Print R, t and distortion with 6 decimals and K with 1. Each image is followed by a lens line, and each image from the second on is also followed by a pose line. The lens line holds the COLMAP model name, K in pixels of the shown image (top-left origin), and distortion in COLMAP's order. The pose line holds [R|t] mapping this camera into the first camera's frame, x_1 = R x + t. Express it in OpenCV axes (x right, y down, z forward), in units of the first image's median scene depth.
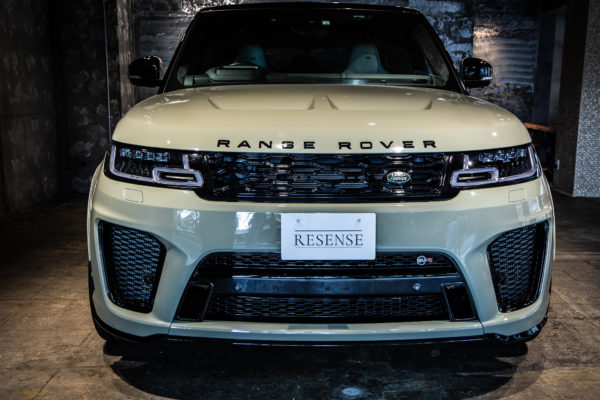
lens RADIAL K [[707.3, 0, 297.0], [0, 707.3, 200.6], [0, 0, 1]] dist [0.094456, 0.000000]
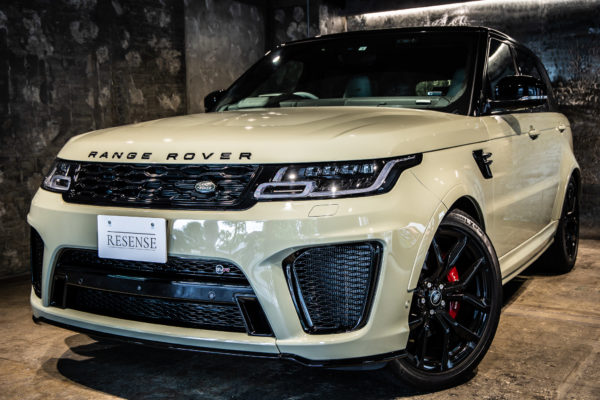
lens RADIAL K [[707.3, 0, 302.1], [0, 707.3, 199.6], [0, 0, 1]] dist [0.094456, 0.000000]
pose [[0.869614, 0.032562, -0.492657, 0.766403], [-0.065302, 0.996642, -0.049396, 0.027071], [0.489395, 0.075127, 0.868820, 0.172732]]
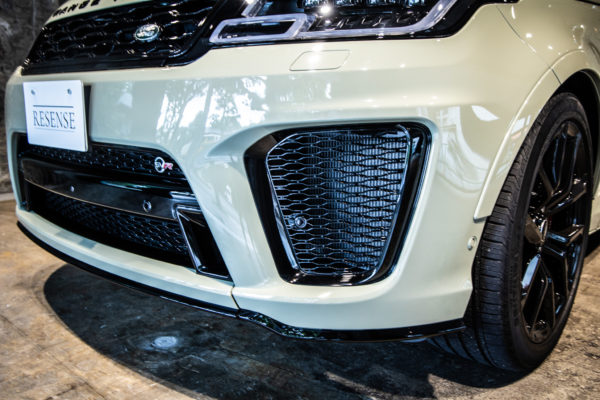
lens RADIAL K [[513.0, 0, 296.4], [0, 513.0, 195.2], [0, 0, 1]] dist [0.001564, 0.027275]
pose [[0.737580, 0.129144, -0.662796, 0.565000], [-0.110324, 0.991399, 0.070399, 0.064971], [0.666187, 0.021197, 0.745484, 0.738824]]
